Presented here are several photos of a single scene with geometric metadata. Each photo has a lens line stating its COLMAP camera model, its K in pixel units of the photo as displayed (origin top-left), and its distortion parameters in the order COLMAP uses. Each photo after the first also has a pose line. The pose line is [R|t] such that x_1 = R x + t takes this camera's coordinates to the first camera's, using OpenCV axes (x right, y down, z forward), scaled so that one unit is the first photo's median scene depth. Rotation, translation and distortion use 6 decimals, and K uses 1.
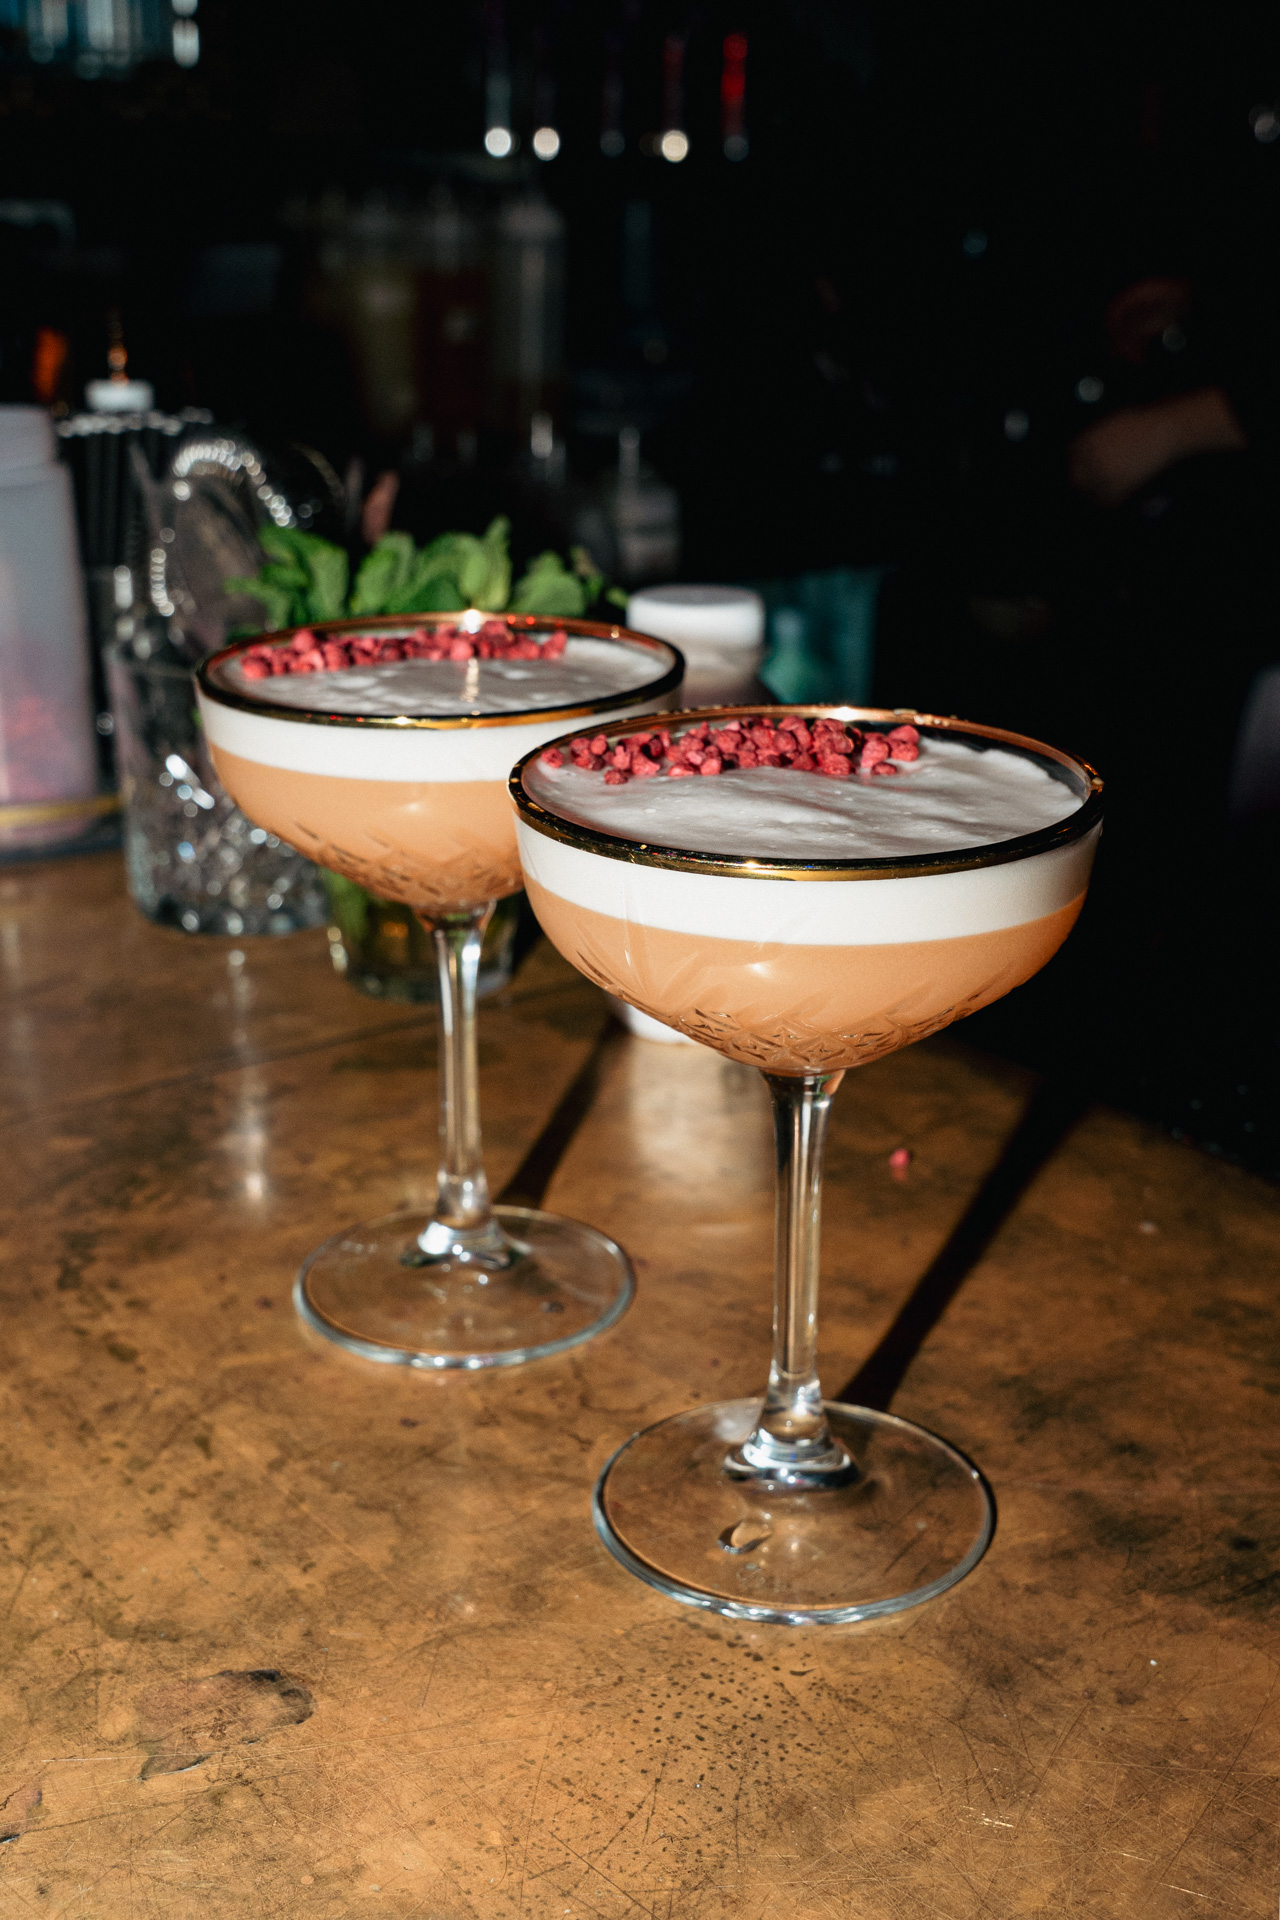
lens RADIAL K [[2420.0, 0, 624.7], [0, 2420.0, 971.0], [0, 0, 1]] dist [0.005278, 0.000000]
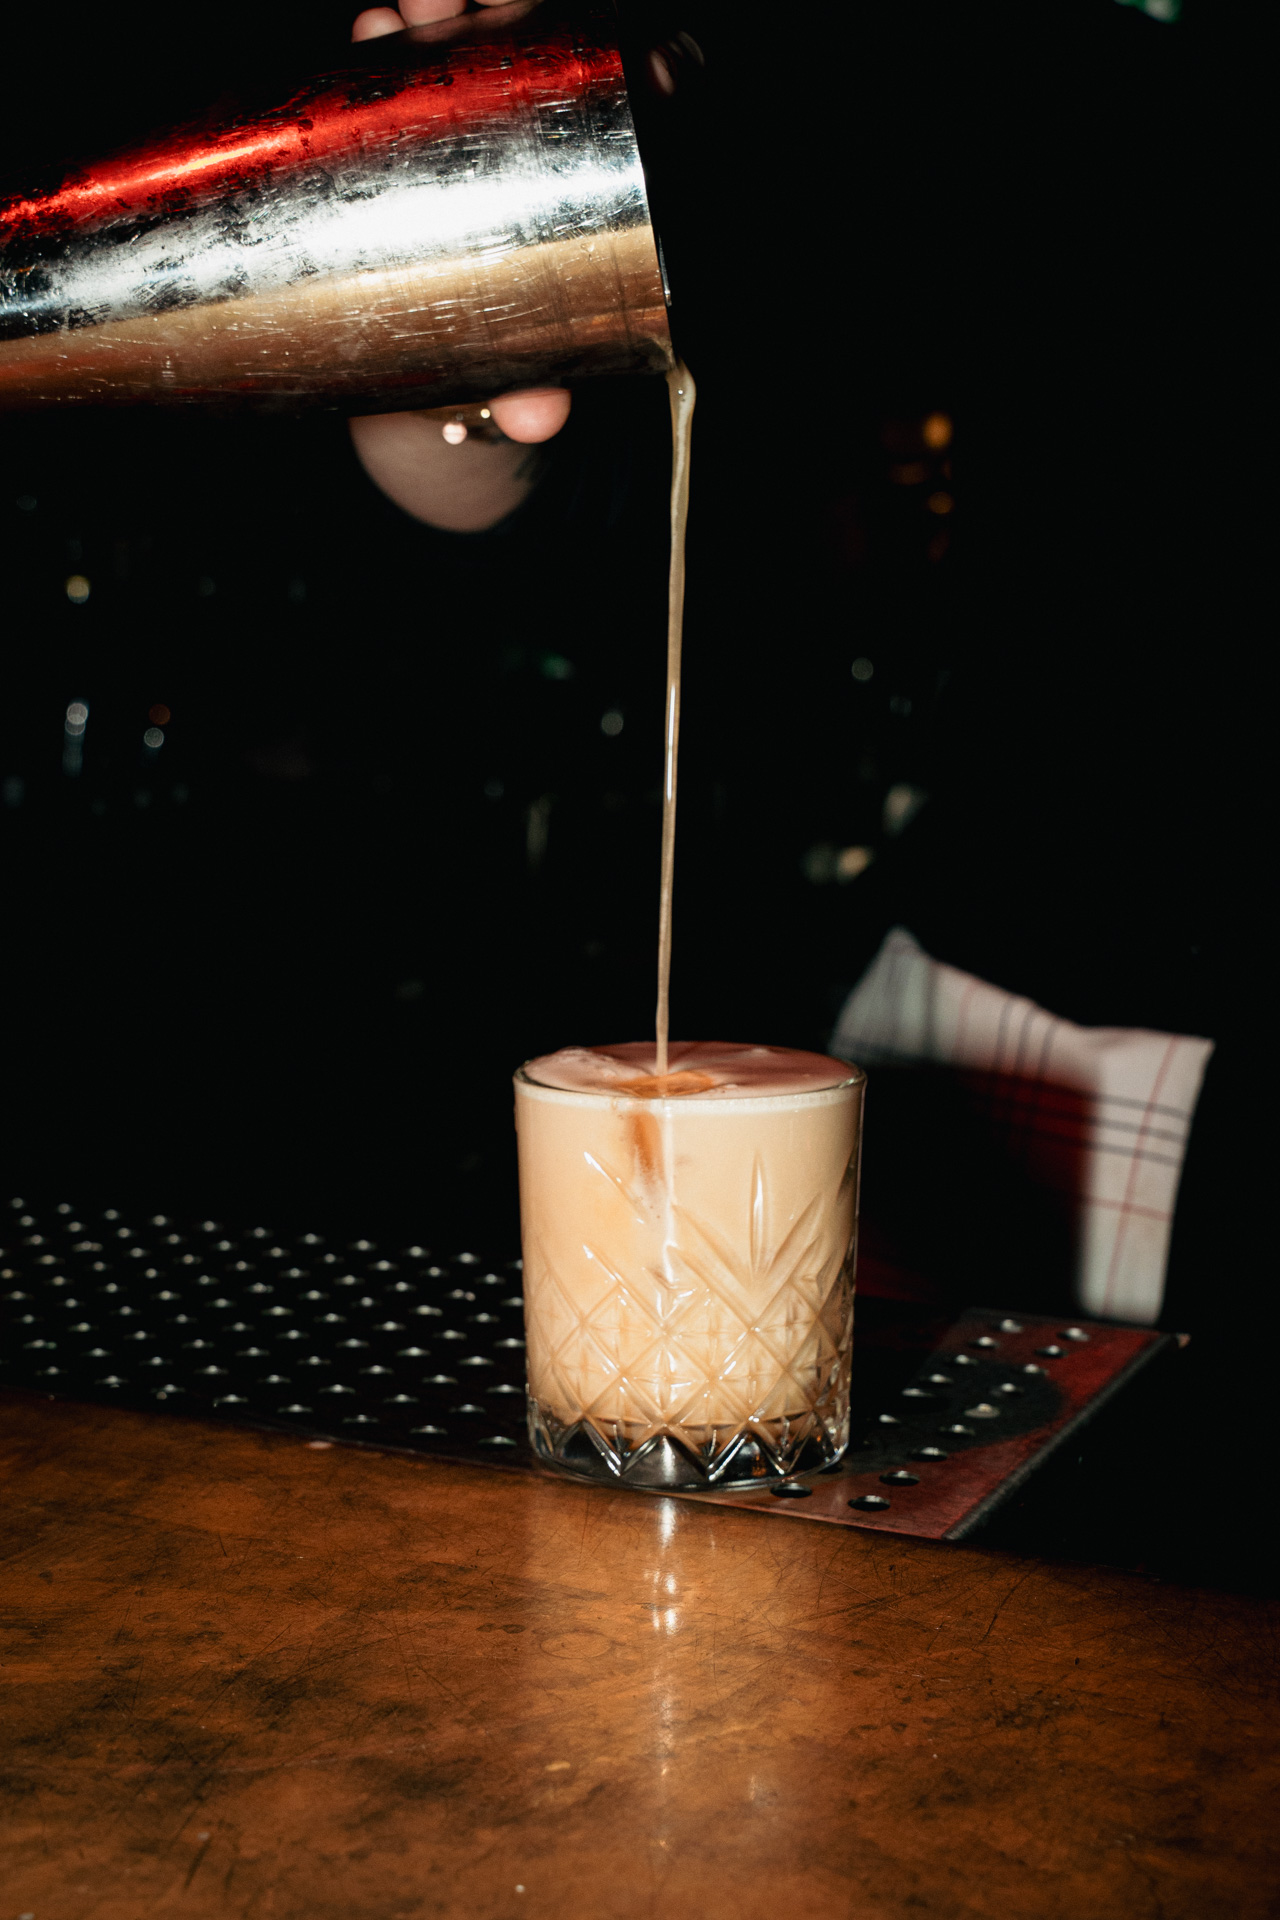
lens RADIAL K [[2745.3, 0, 638.8], [0, 2745.3, 952.1], [0, 0, 1]] dist [0.001639, 0.000000]
pose [[0.879292, -0.062877, 0.472115, -0.164450], [0.161982, 0.971639, -0.172280, 0.116278], [-0.447892, 0.227958, 0.864539, 0.040059]]
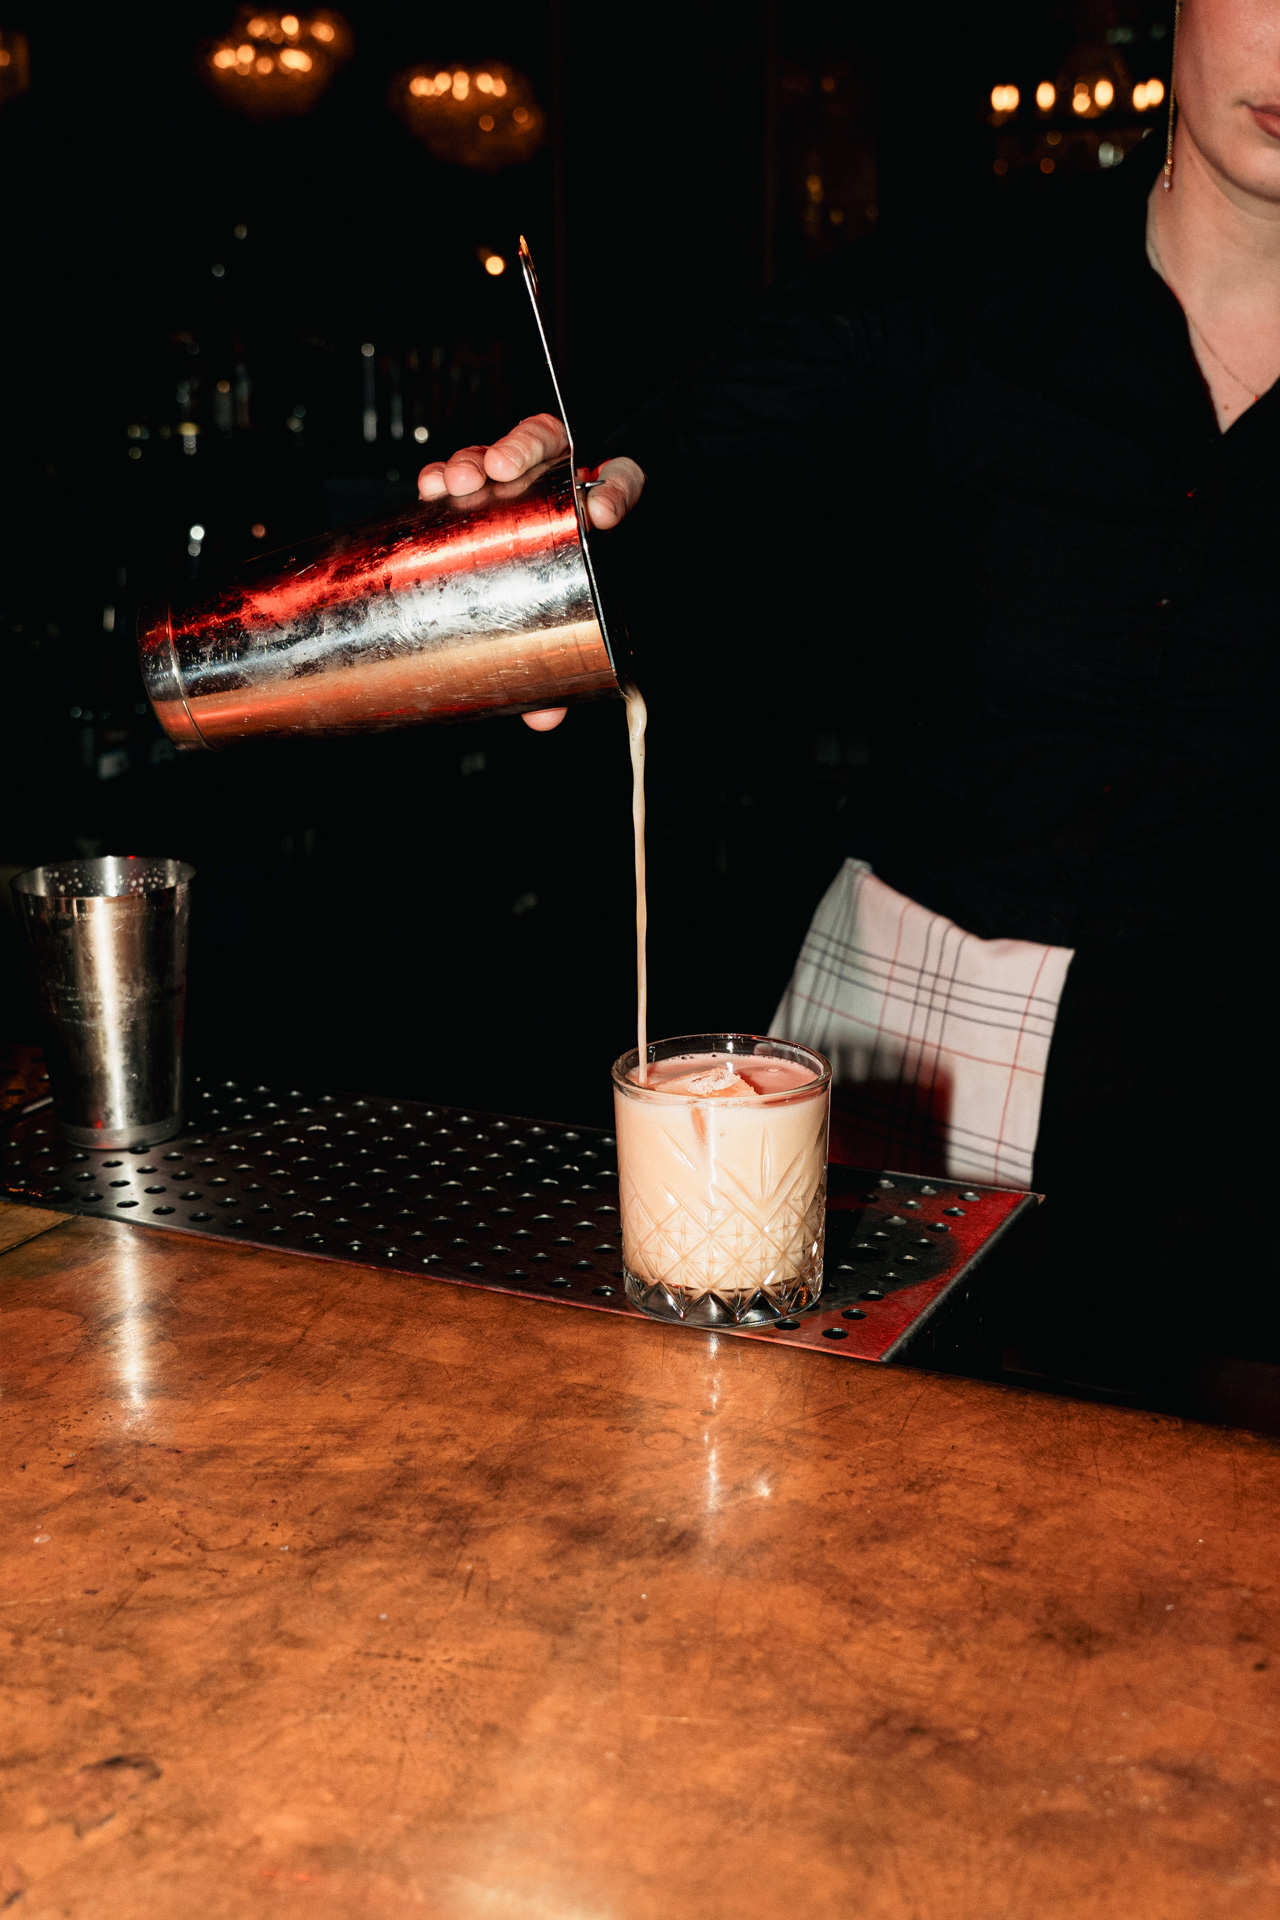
lens RADIAL K [[2373.0, 0, 642.5], [0, 2373.0, 948.8], [0, 0, 1]] dist [-0.002407, 0.000000]
pose [[0.879529, -0.134048, 0.456573, -0.391062], [0.175498, 0.983239, -0.049401, -0.055471], [-0.442299, 0.123577, 0.888313, -0.407835]]
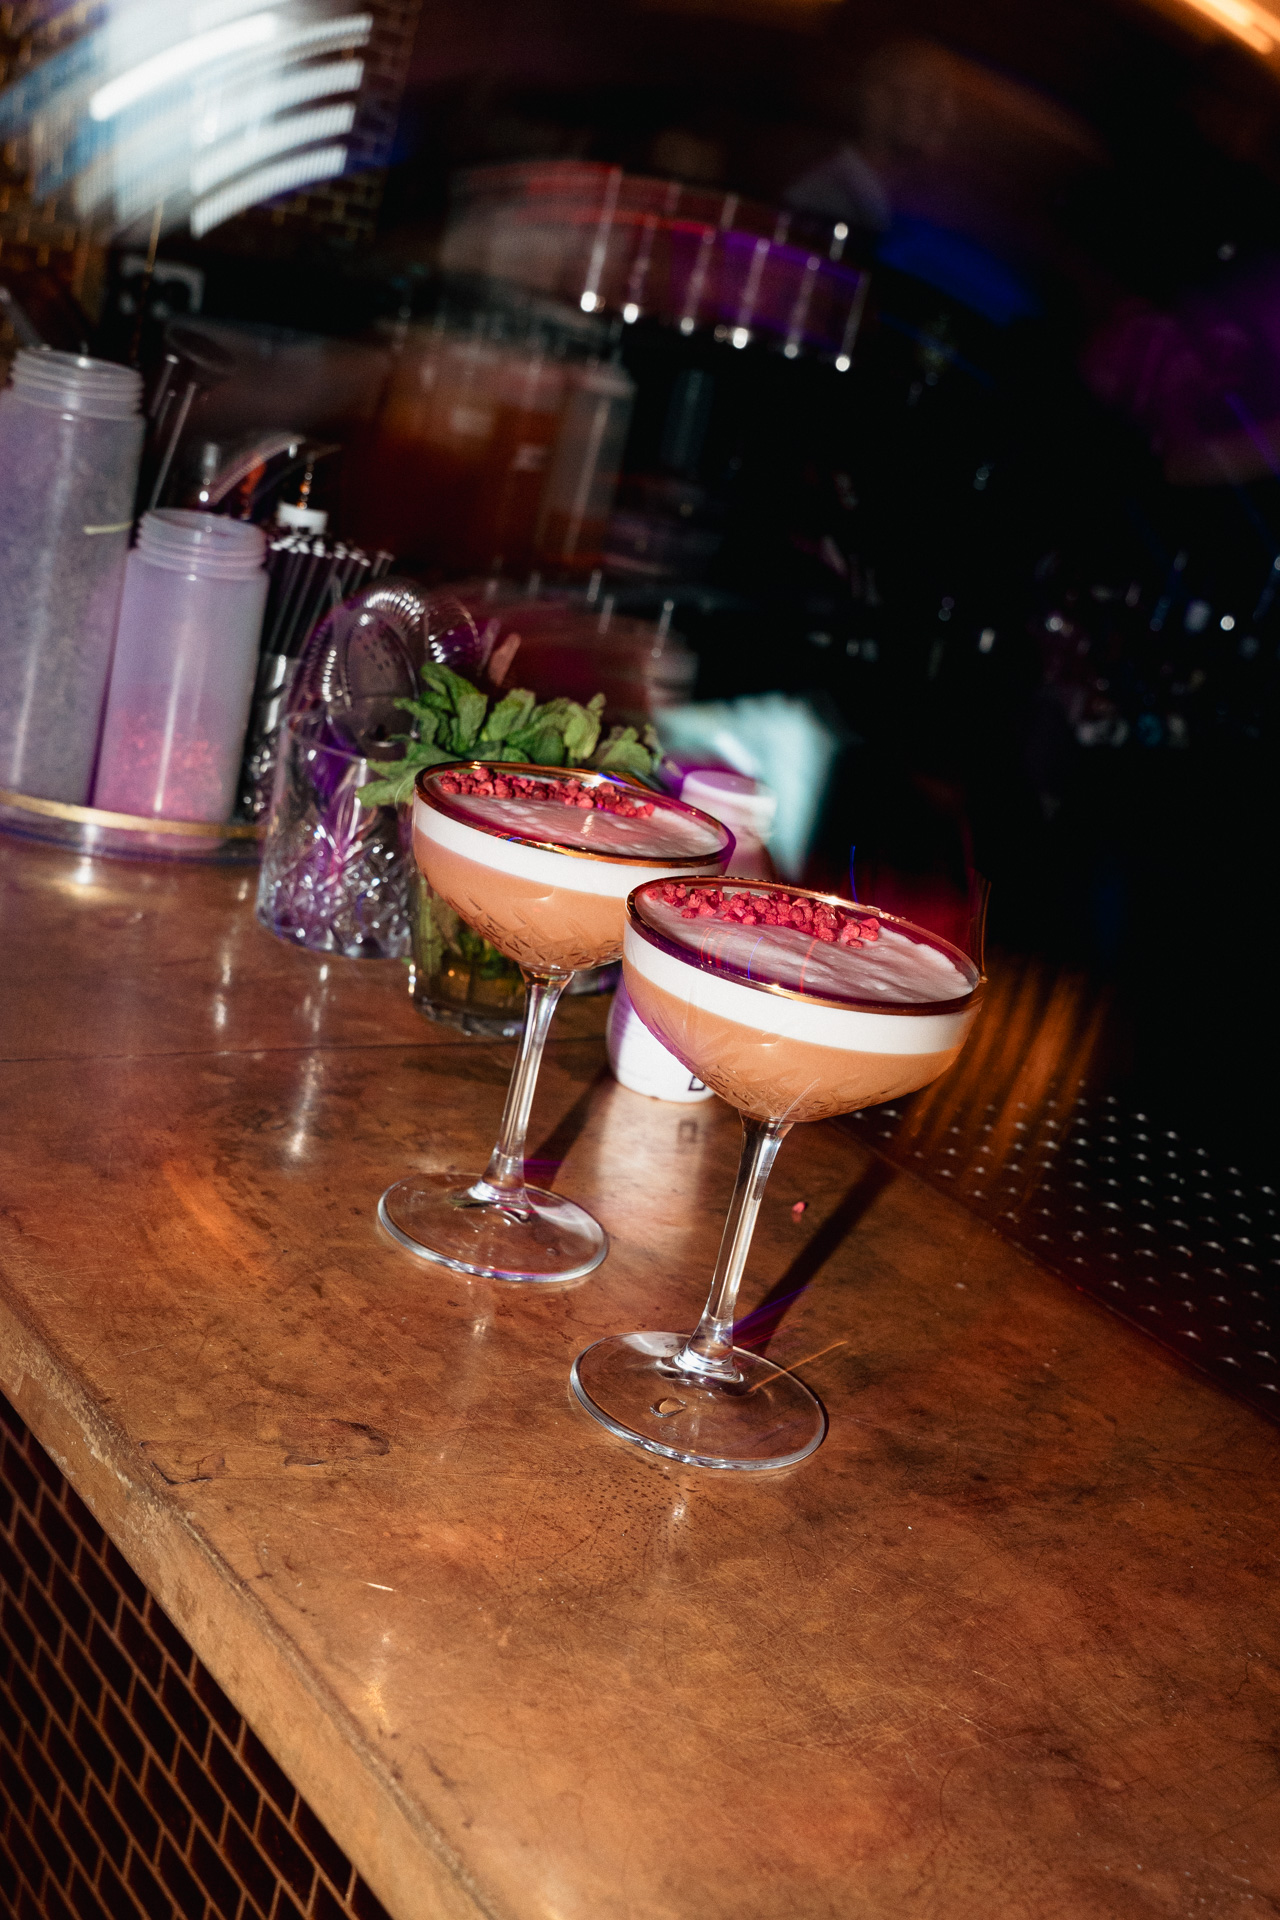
lens RADIAL K [[2392.6, 0, 633.8], [0, 2392.6, 970.0], [0, 0, 1]] dist [-0.008339, 0.000000]
pose [[0.978076, 0.203354, 0.044875, -0.089513], [-0.201512, 0.978569, -0.042366, 0.026164], [-0.052528, 0.032394, 0.998094, -0.490315]]
